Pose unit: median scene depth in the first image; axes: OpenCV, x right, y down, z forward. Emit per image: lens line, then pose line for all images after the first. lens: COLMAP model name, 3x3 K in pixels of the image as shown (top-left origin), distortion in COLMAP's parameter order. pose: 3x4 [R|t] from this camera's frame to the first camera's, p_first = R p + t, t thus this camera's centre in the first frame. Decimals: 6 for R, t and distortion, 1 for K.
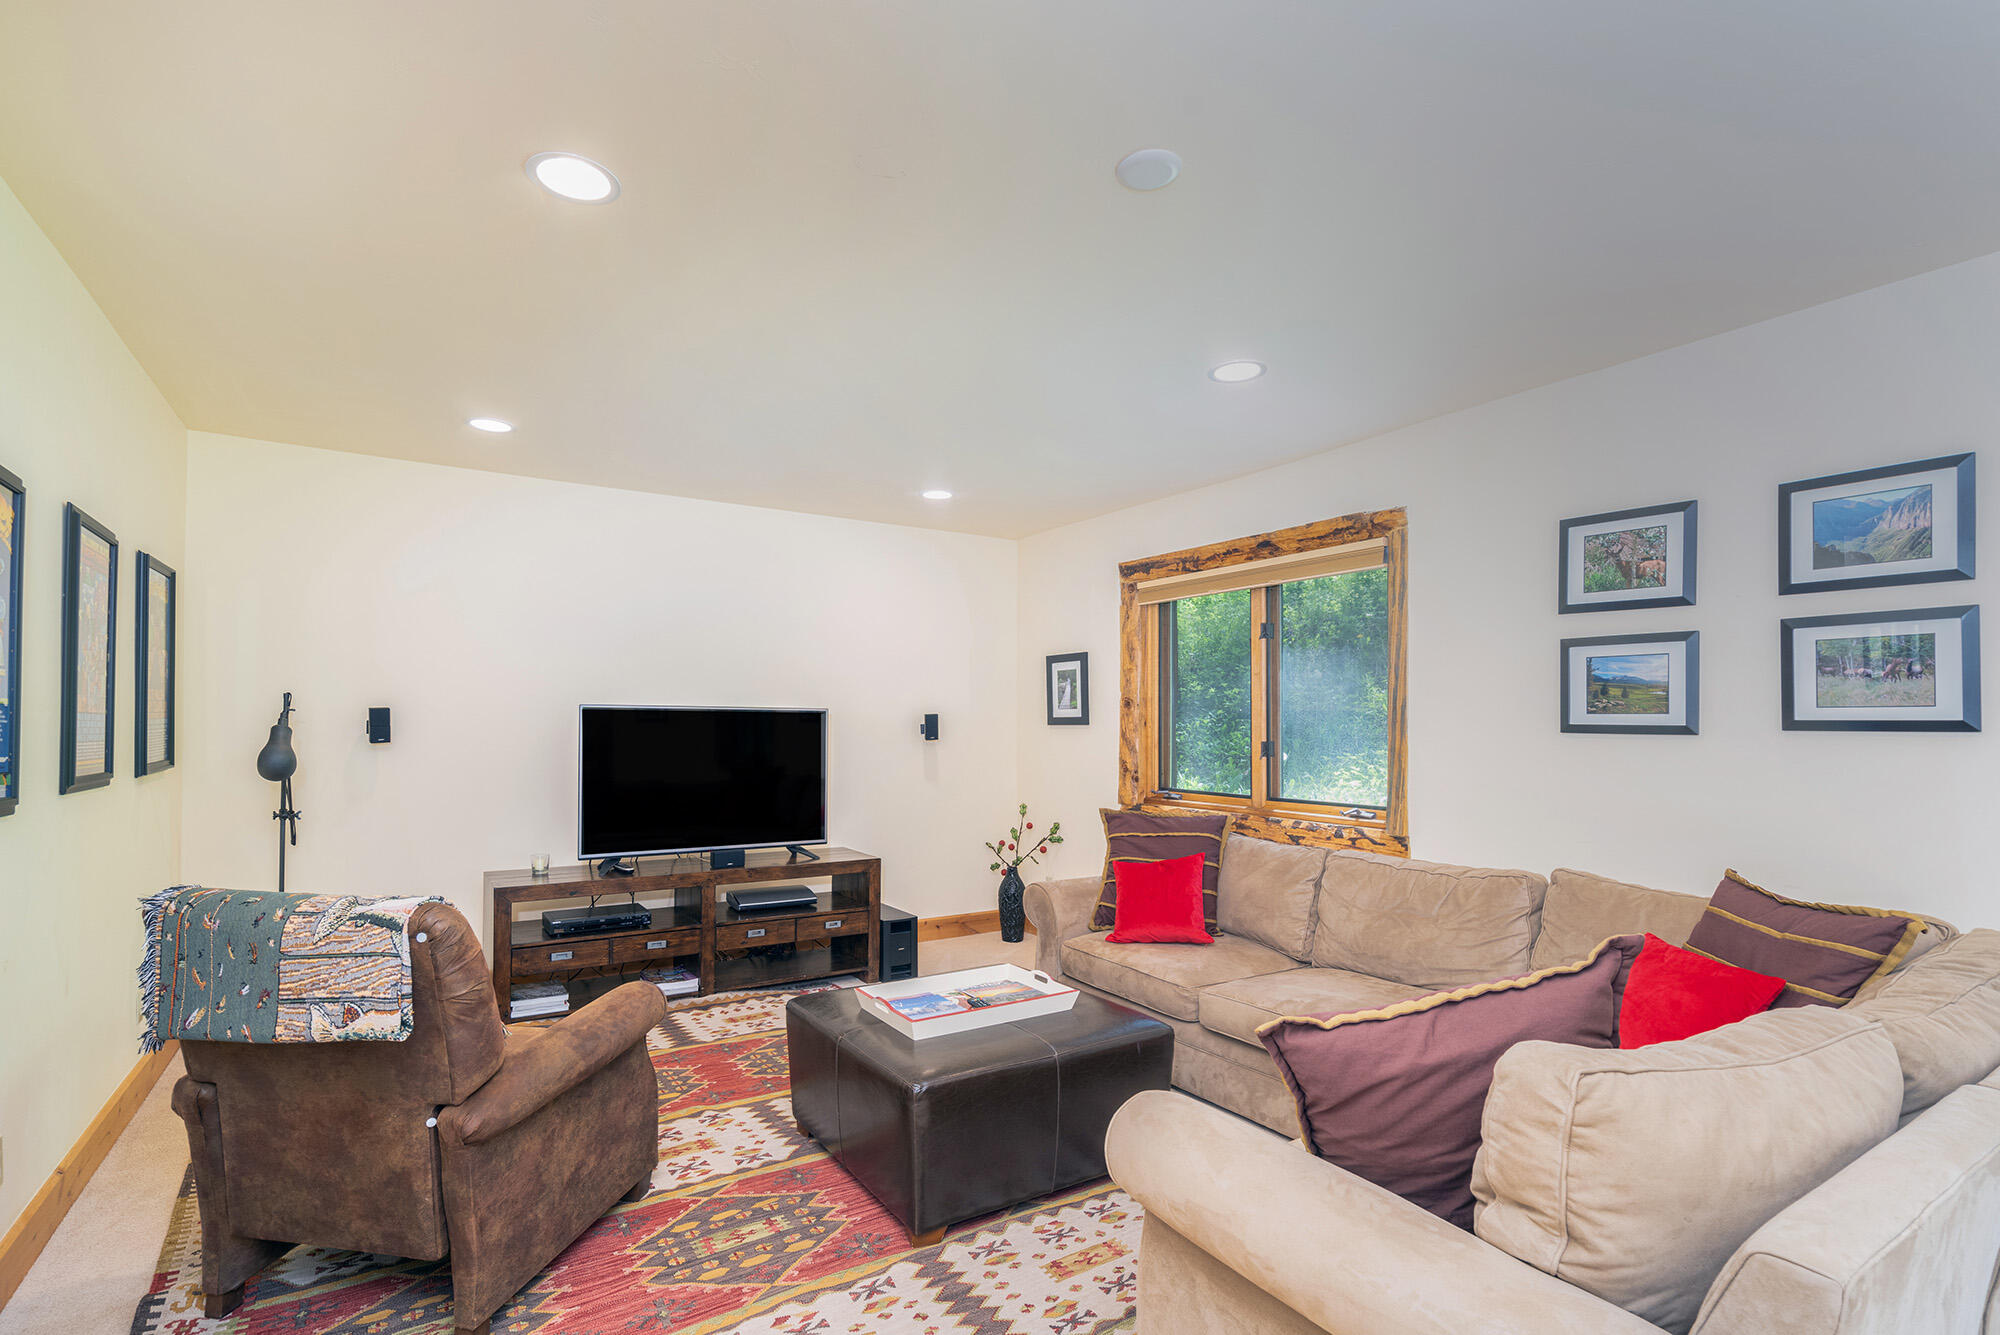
lens RADIAL K [[931.5, 0, 977.4], [0, 931.5, 724.9], [0, 0, 1]] dist [-0.005894, 0.002831]
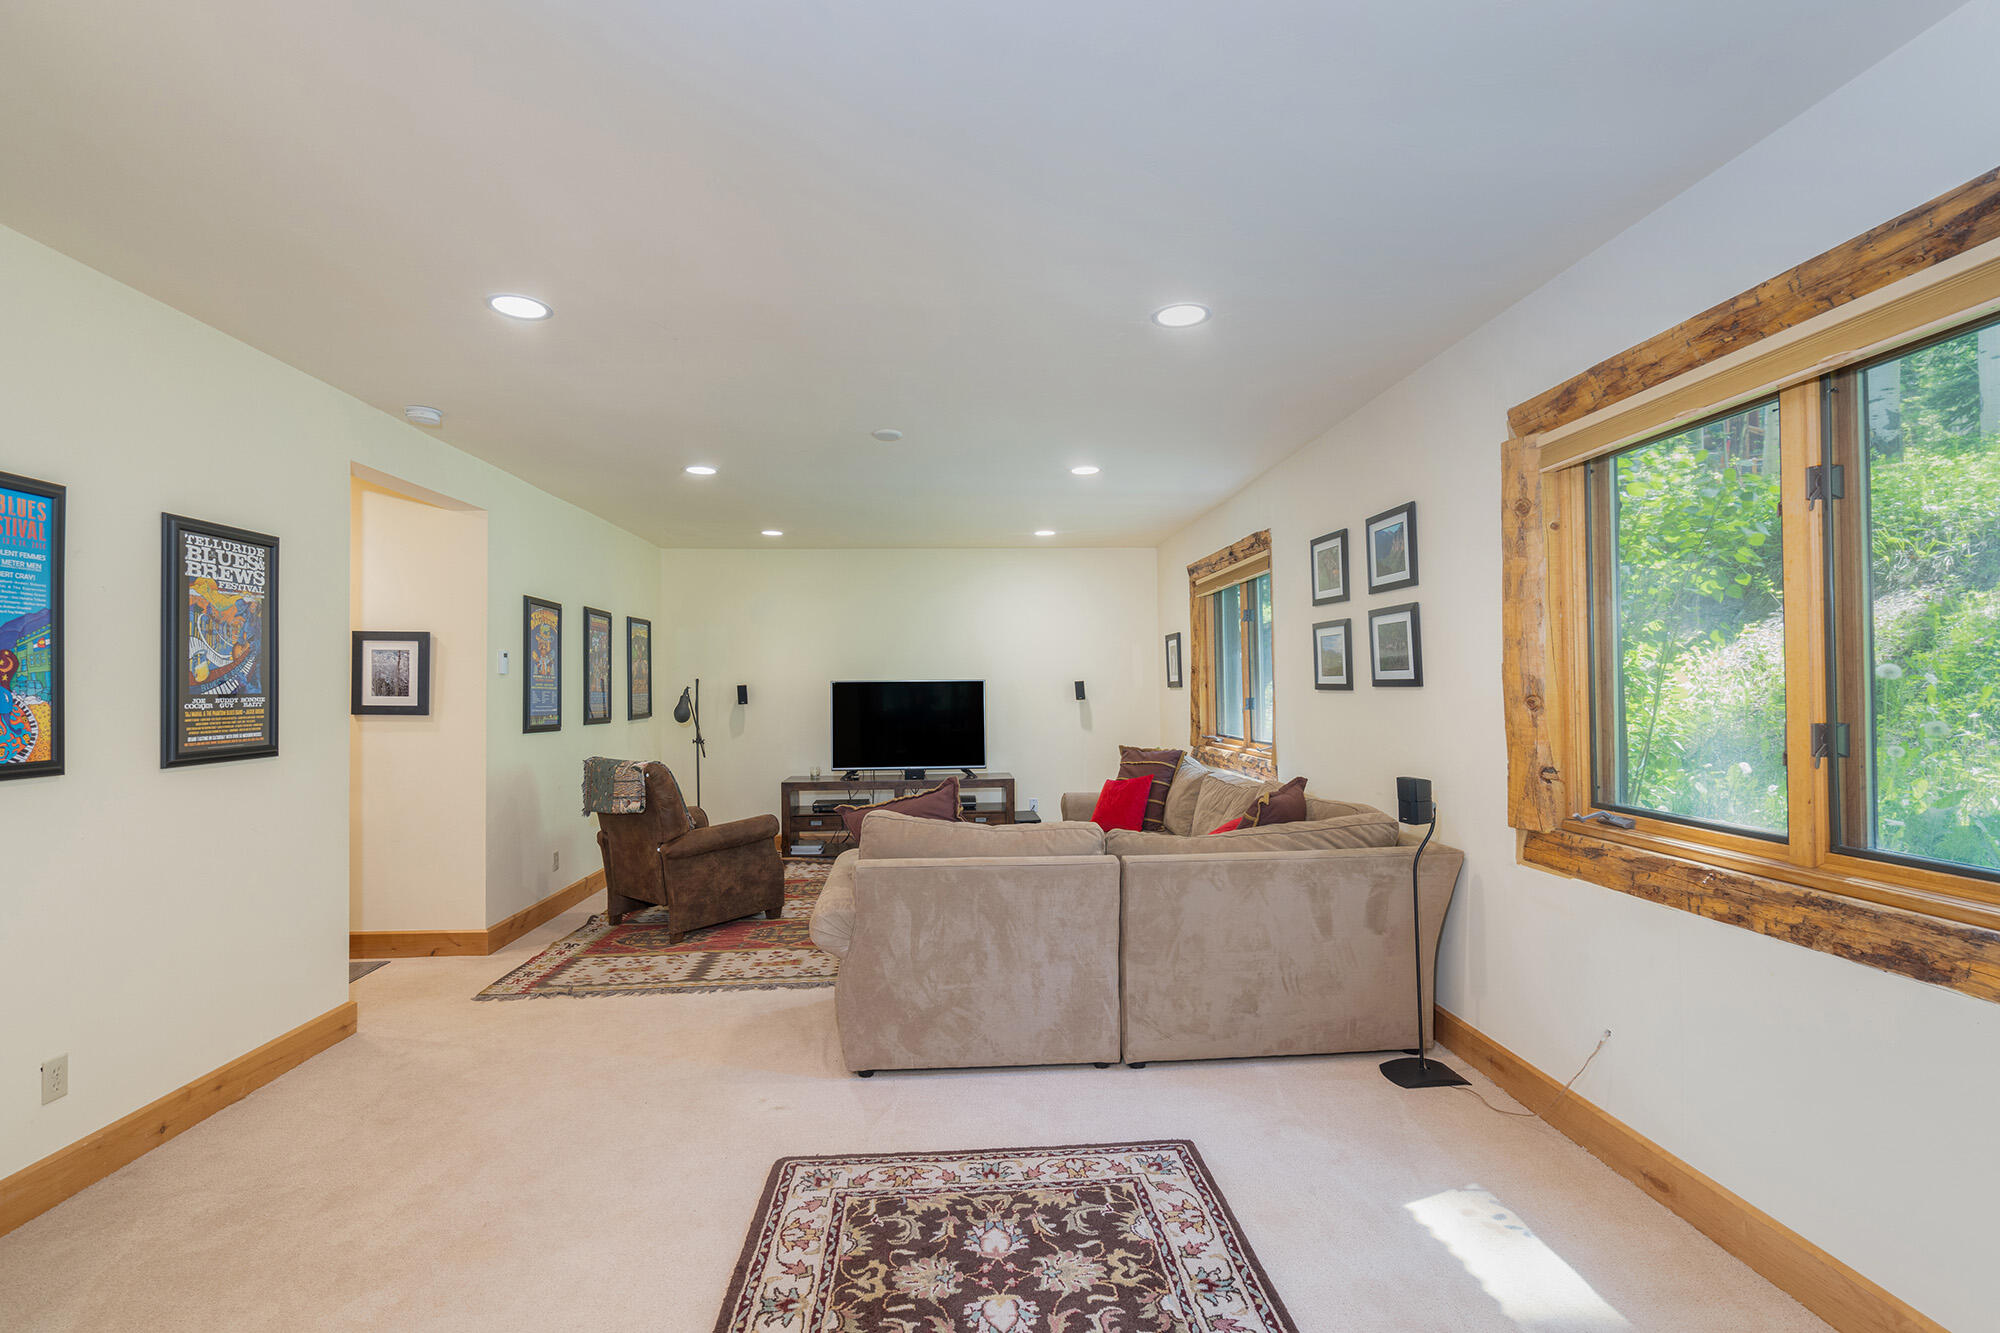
lens RADIAL K [[931.5, 0, 1002.9], [0, 931.5, 672.3], [0, 0, 1]] dist [-0.005894, 0.002831]
pose [[0.877066, -0.024478, -0.479745, 0.689221], [0.016877, 0.999654, -0.020151, 0.002363], [0.480073, 0.009577, 0.877177, -0.372100]]
